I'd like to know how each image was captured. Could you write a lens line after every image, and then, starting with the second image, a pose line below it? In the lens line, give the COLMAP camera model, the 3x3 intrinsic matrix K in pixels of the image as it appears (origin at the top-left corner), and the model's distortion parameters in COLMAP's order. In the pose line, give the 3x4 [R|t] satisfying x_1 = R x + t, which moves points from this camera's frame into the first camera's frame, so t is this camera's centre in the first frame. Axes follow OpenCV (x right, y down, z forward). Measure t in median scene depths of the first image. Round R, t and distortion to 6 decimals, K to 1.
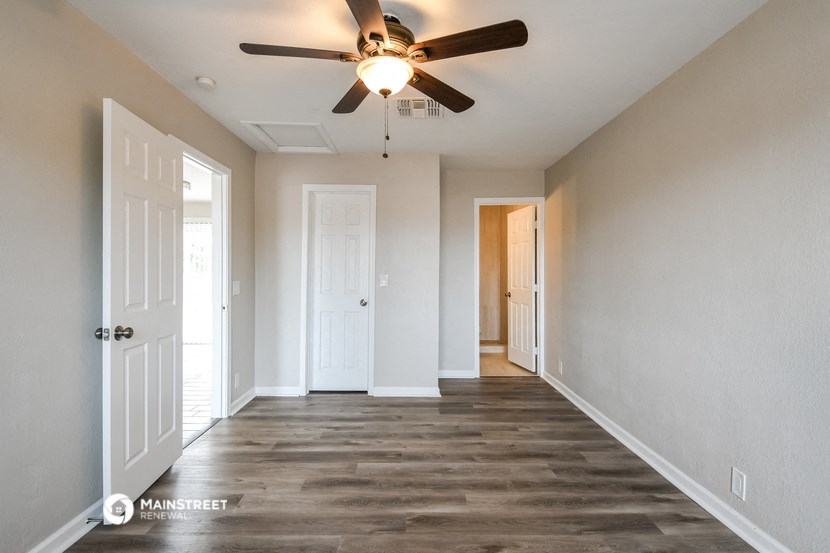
lens RADIAL K [[411.6, 0, 415.7], [0, 411.6, 276.8], [0, 0, 1]] dist [0.001442, 0.000009]
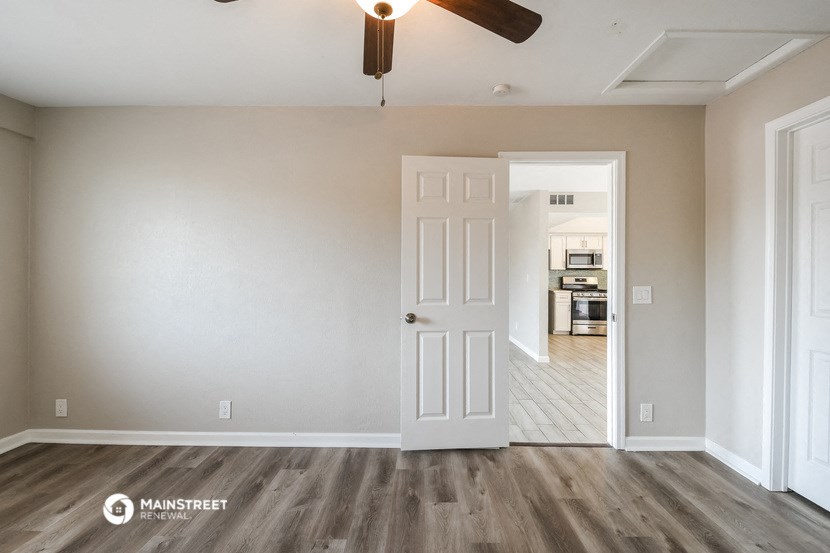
lens RADIAL K [[369.6, 0, 417.2], [0, 369.6, 273.1], [0, 0, 1]] dist [0.003861, -0.002743]
pose [[-0.036803, -0.011020, -0.999262, 0.333091], [-0.011190, 0.999881, -0.010615, -0.003043], [0.999260, 0.010791, -0.036922, 0.663996]]
